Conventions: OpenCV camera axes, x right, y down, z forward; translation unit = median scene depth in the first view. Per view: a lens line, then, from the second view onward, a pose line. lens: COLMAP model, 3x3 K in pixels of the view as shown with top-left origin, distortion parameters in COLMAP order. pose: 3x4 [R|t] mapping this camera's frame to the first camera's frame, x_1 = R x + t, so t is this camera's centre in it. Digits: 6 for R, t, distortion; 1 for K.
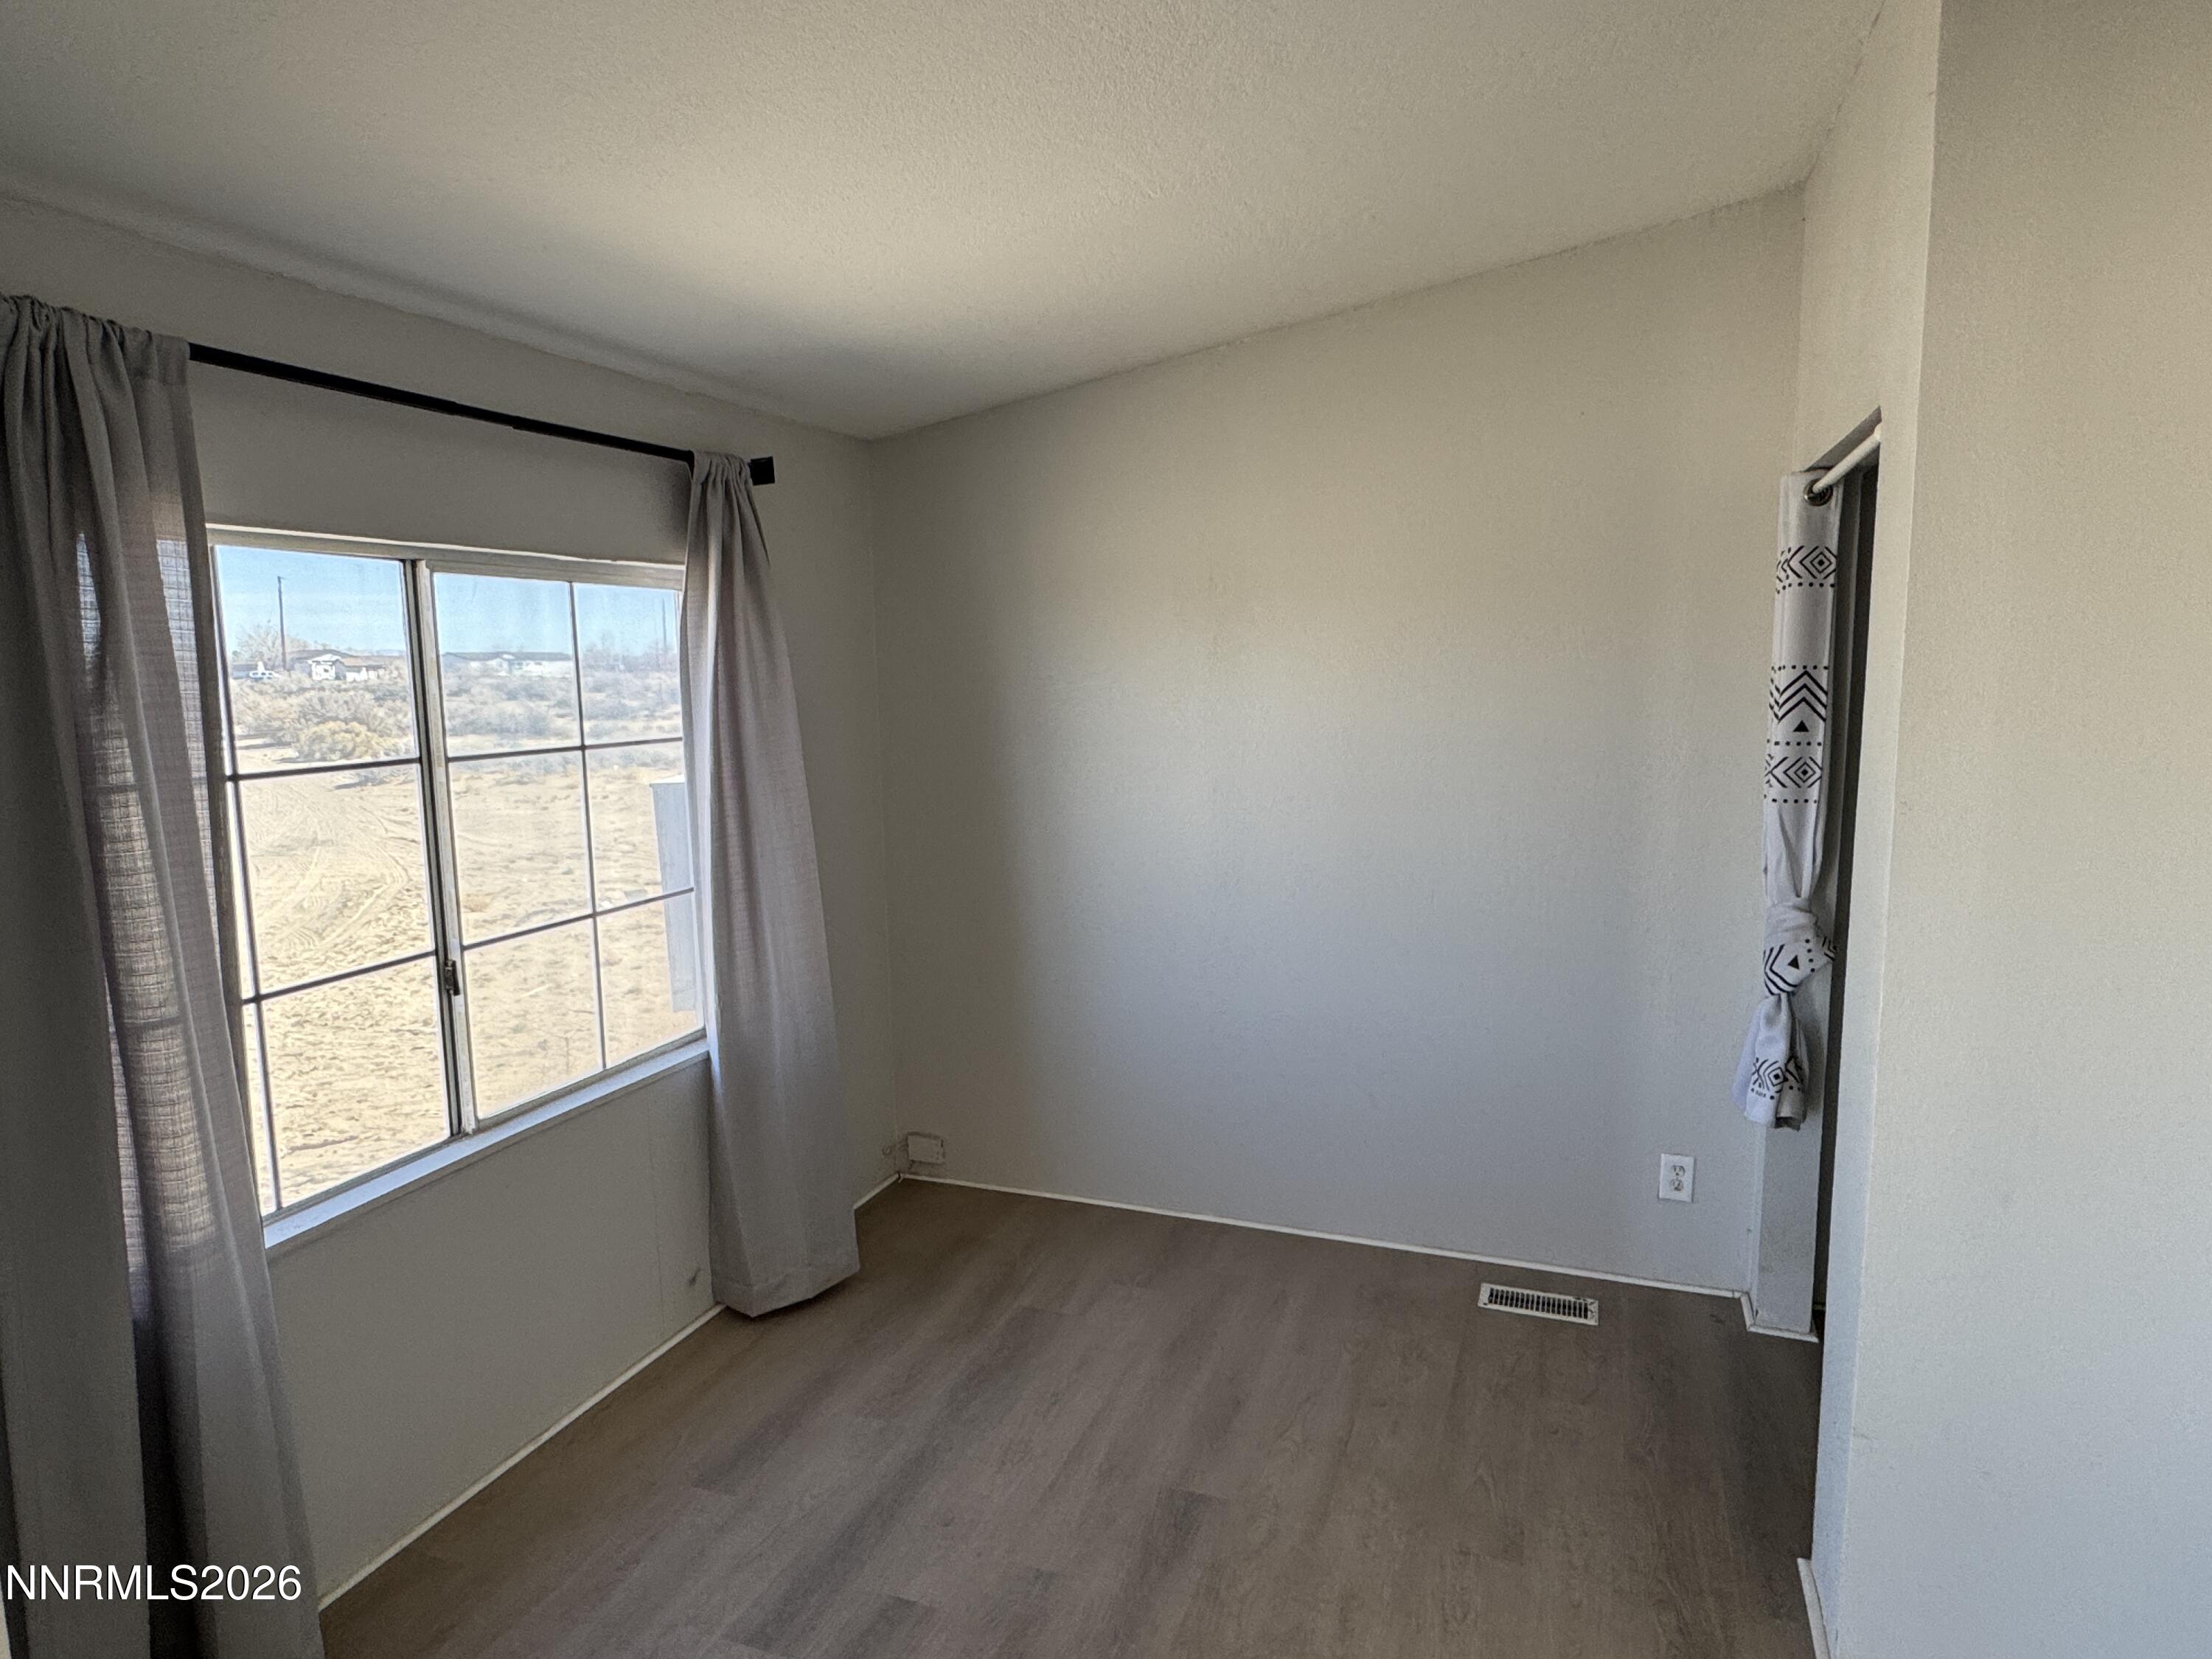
lens RADIAL K [[1276.9, 0, 1106.0], [0, 1276.9, 829.5], [0, 0, 1]] dist [0.016826, -0.021203]
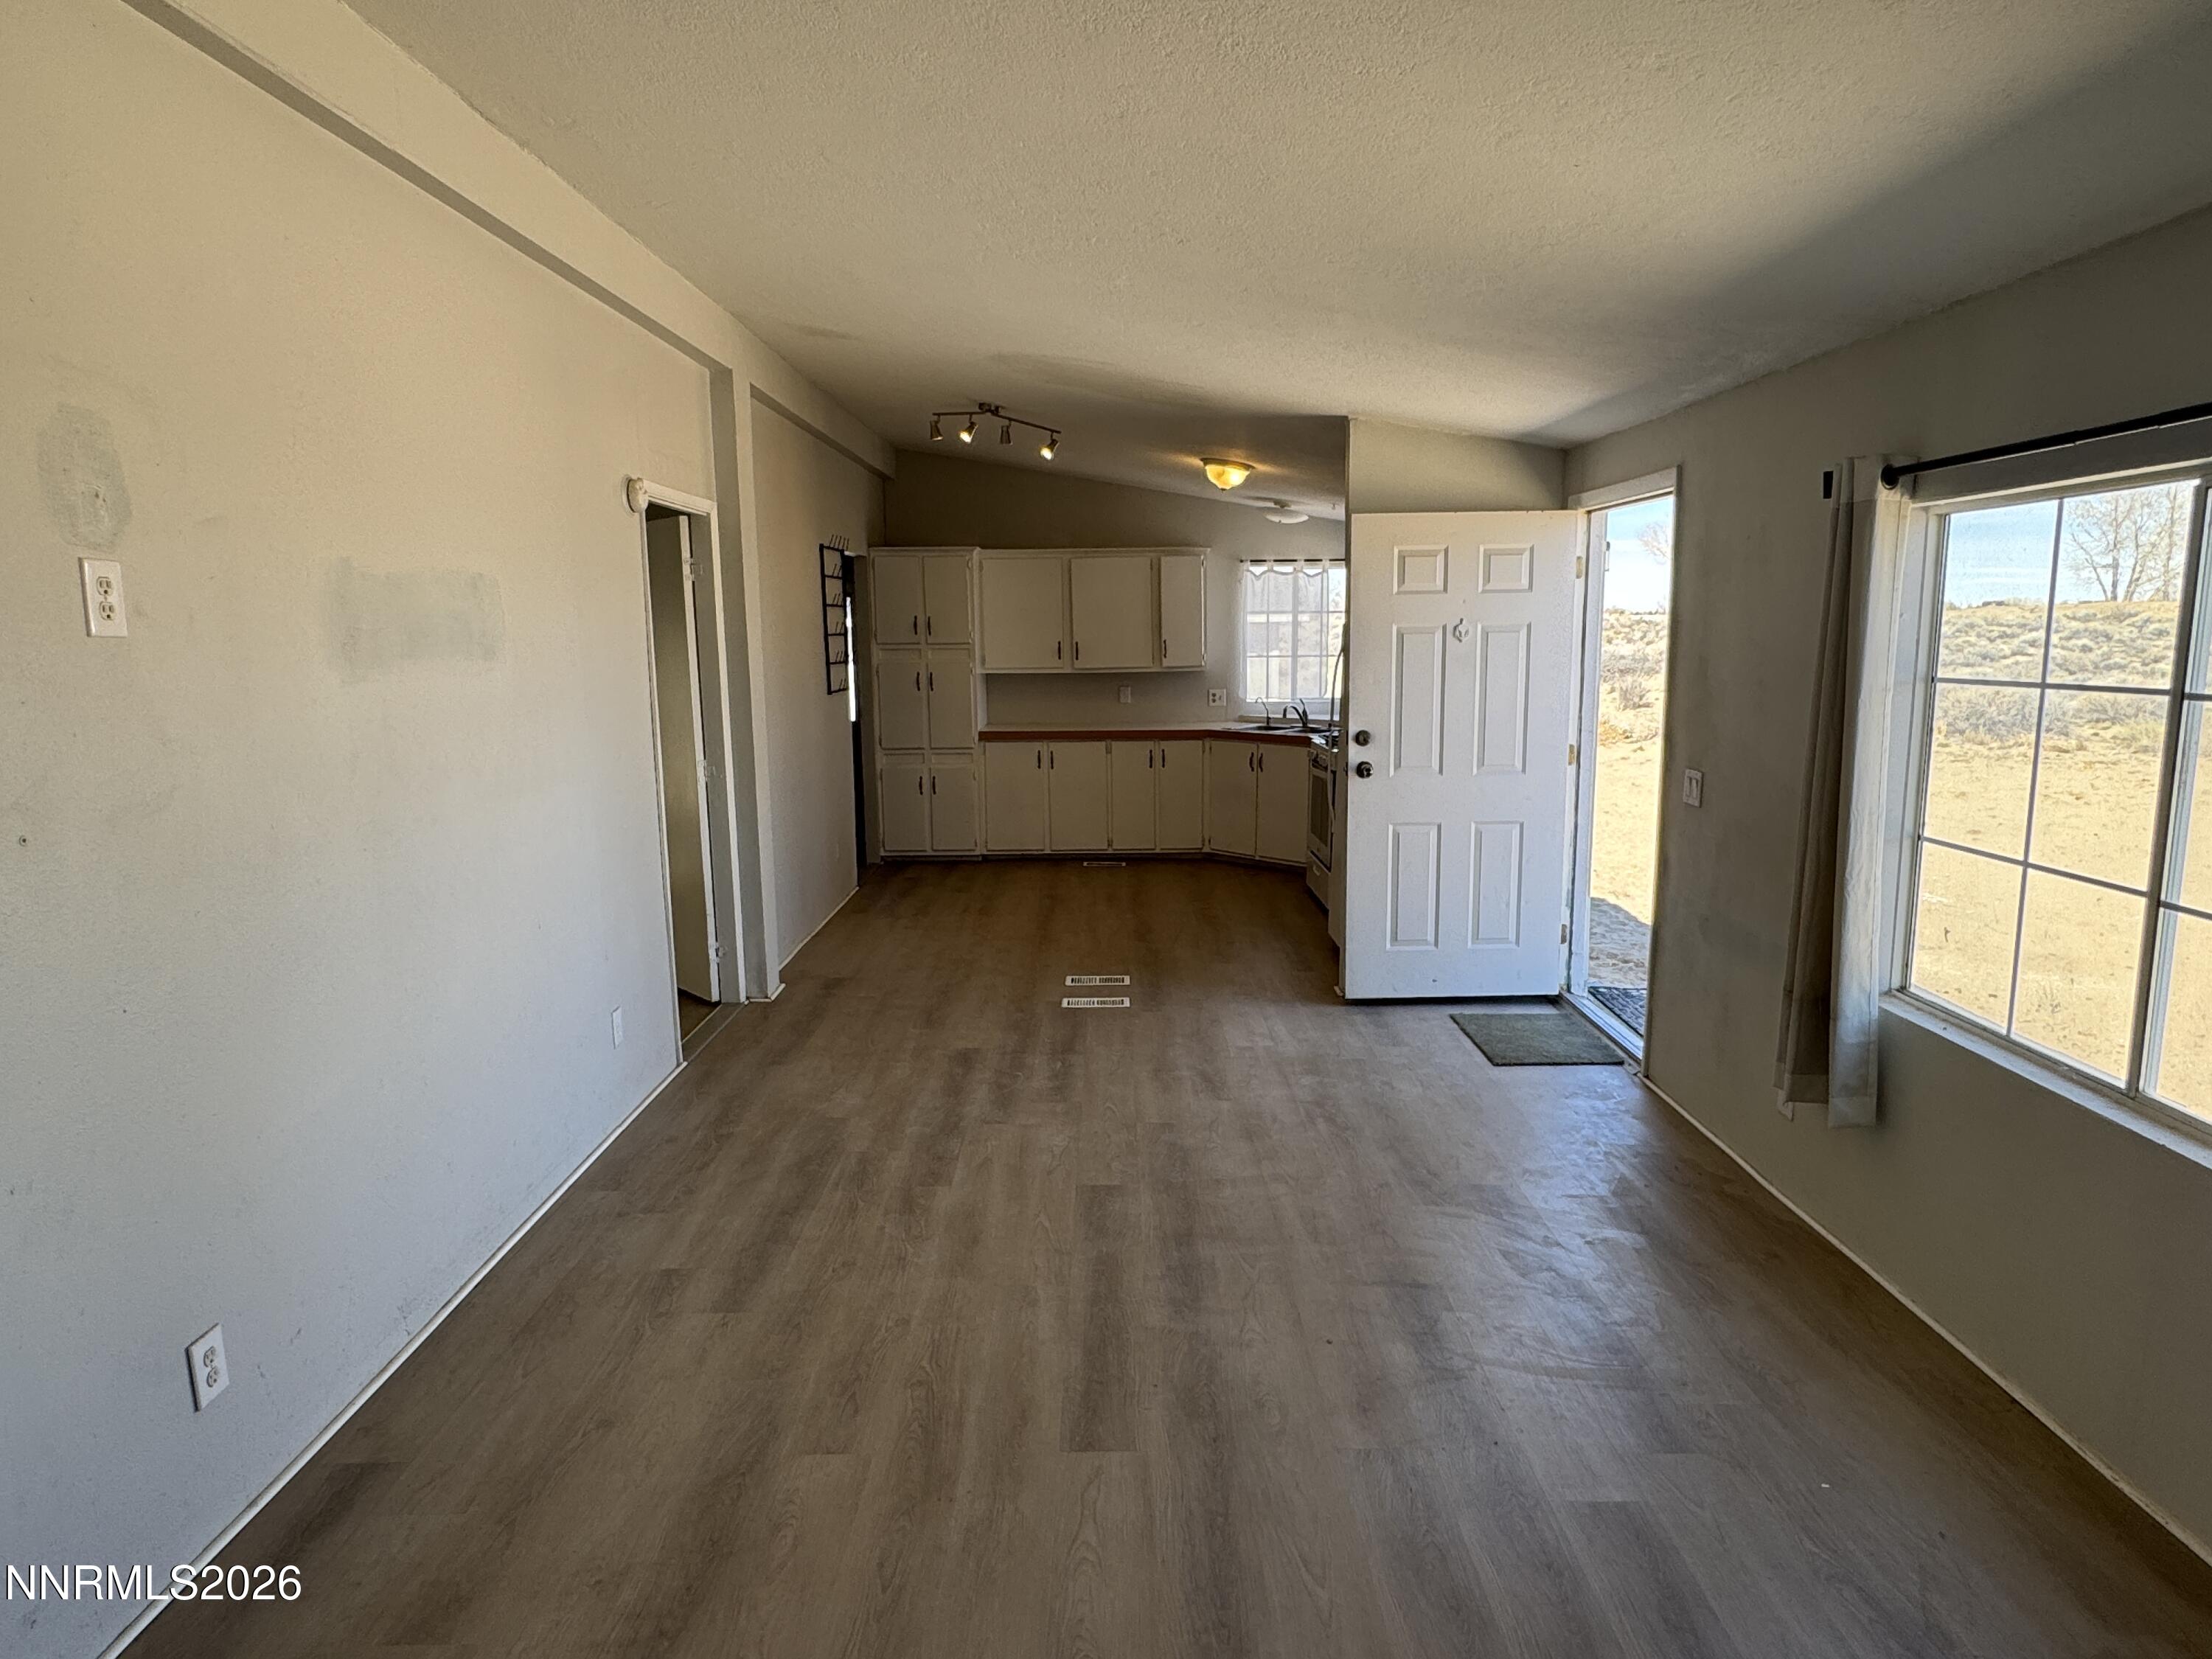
lens RADIAL K [[1276.9, 0, 1106.0], [0, 1276.9, 829.5], [0, 0, 1]] dist [0.016826, -0.021203]
pose [[-0.938057, 0.083022, -0.336388, 0.507596], [-0.014843, 0.960348, 0.278407, -0.201639], [0.346163, 0.266155, -0.899629, 1.562629]]
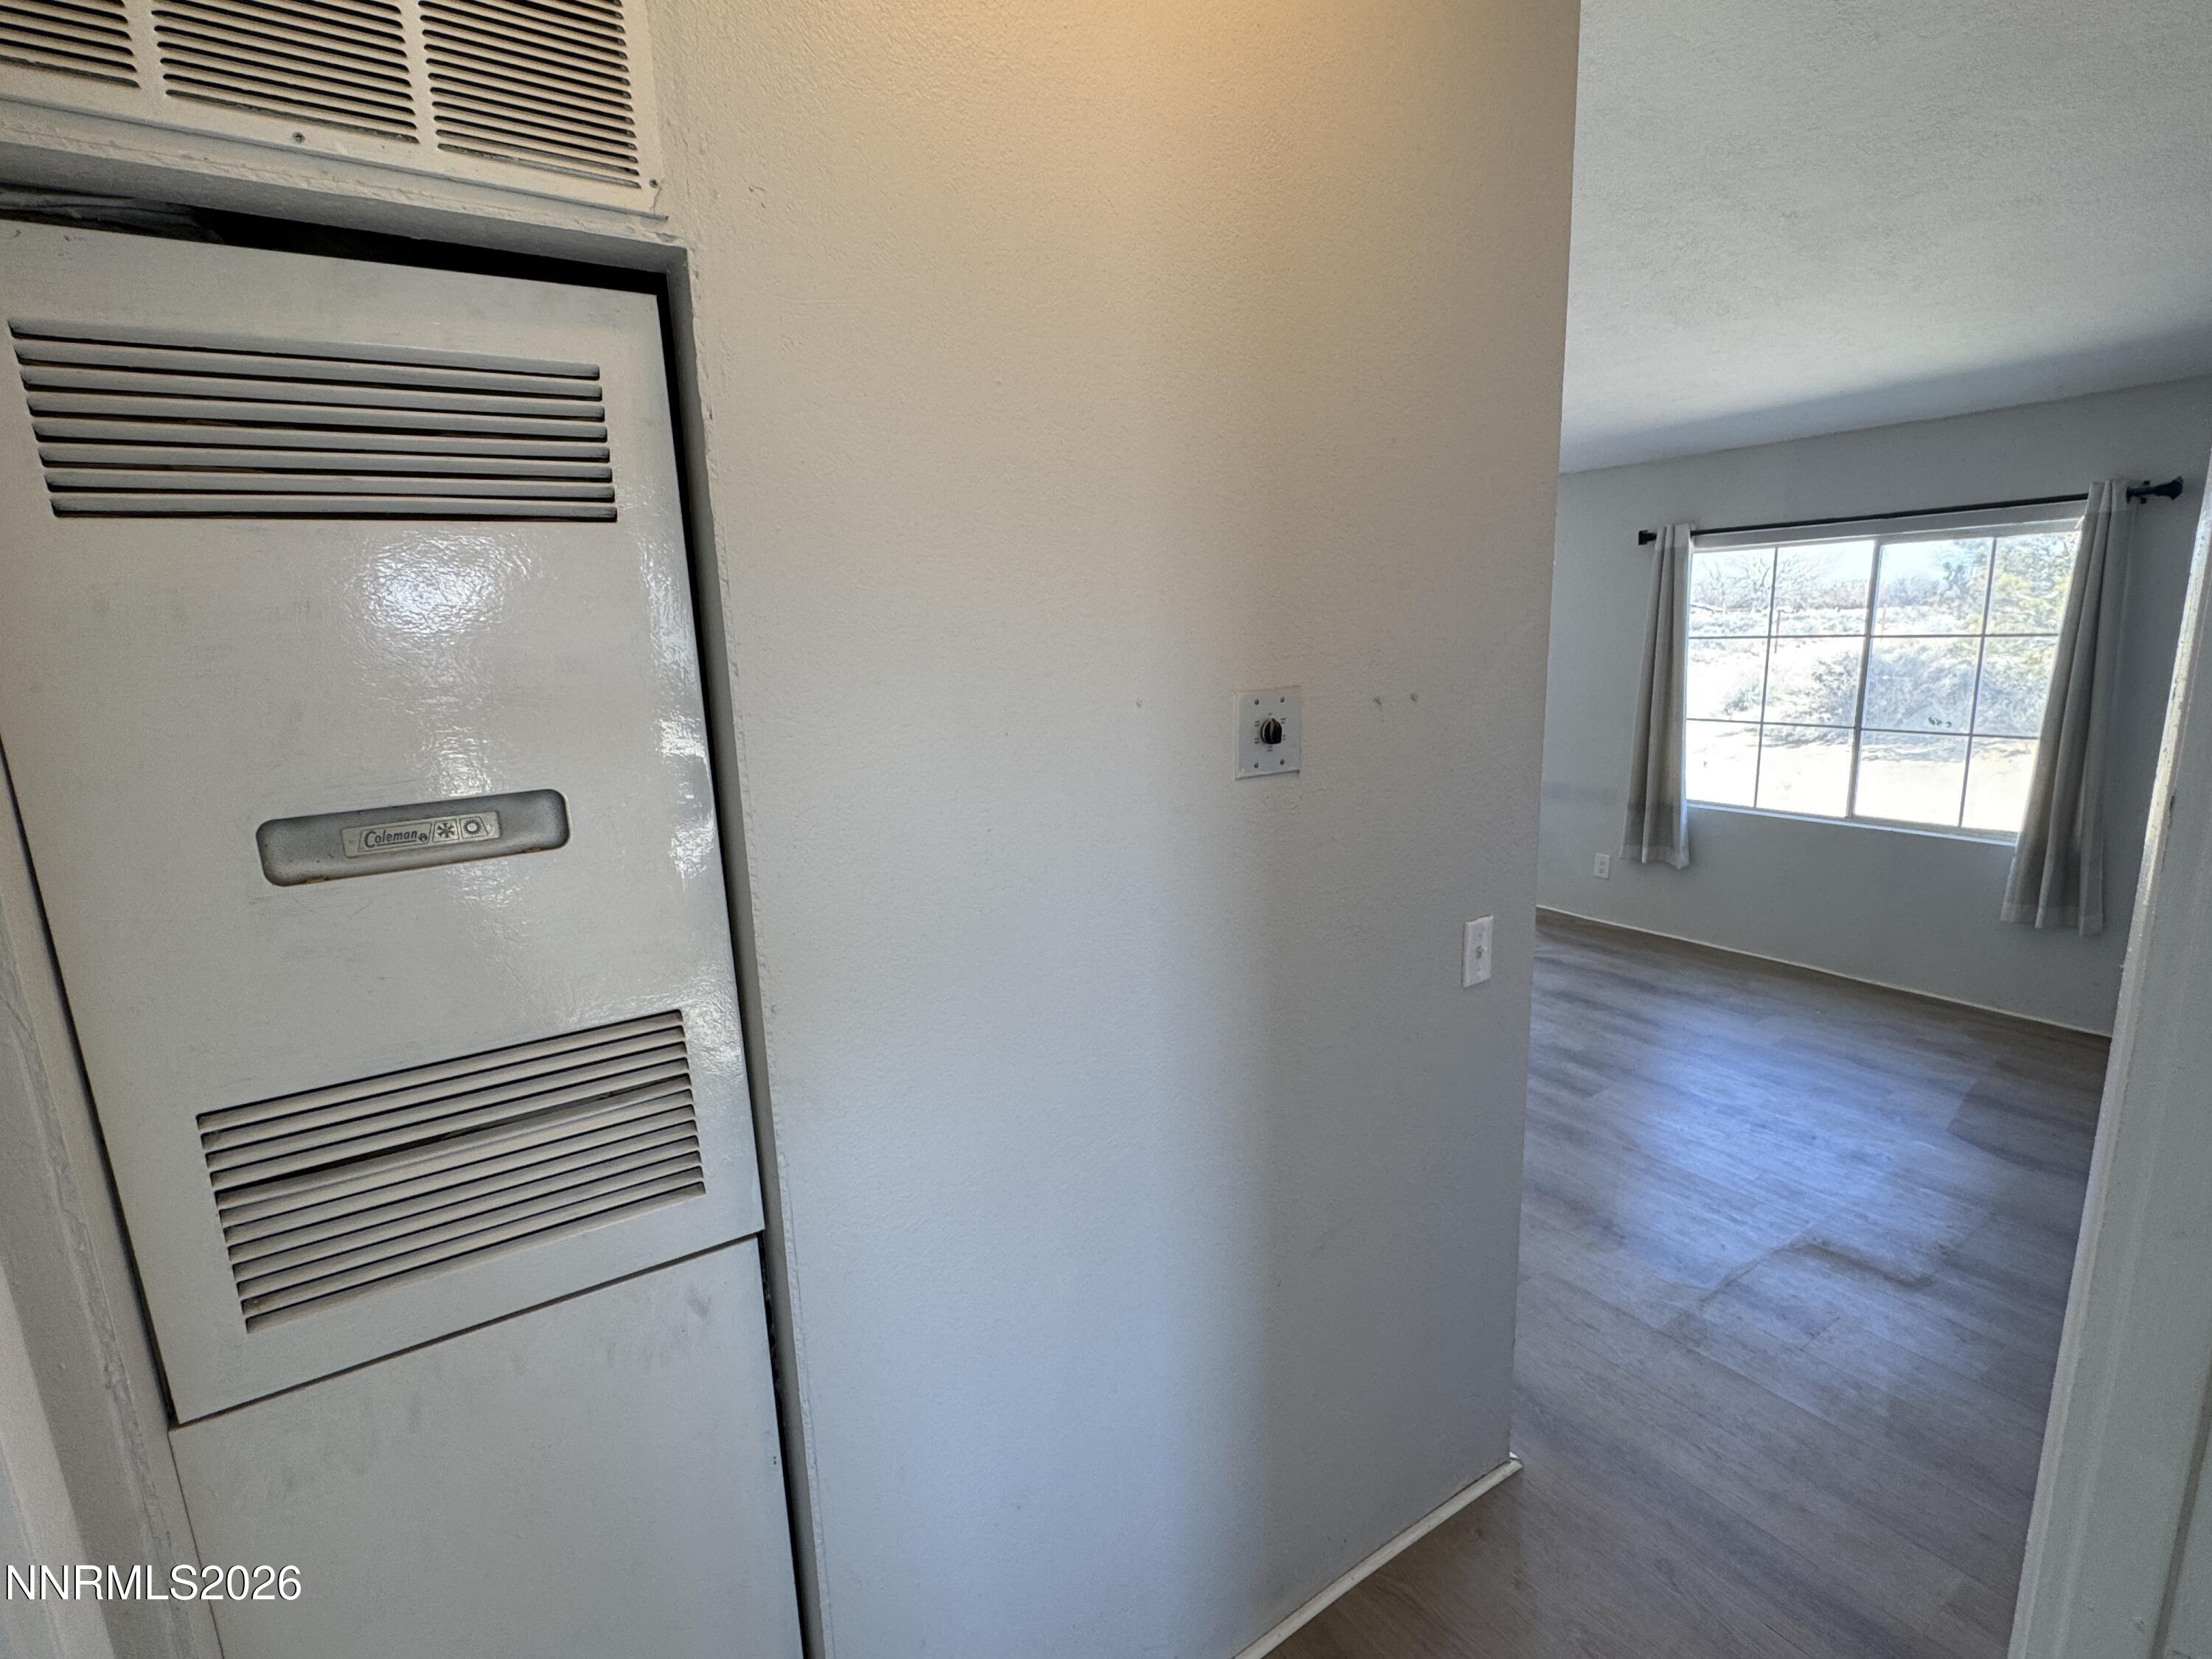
lens RADIAL K [[1118.7, 0, 1068.9], [0, 1118.7, 821.1], [0, 0, 1]] dist [-0.026313, 0.000251]
pose [[-0.571400, 0.177132, -0.801328, 1.718631], [-0.081008, 0.959487, 0.269858, -0.152276], [0.816664, 0.219111, -0.533901, 0.951157]]
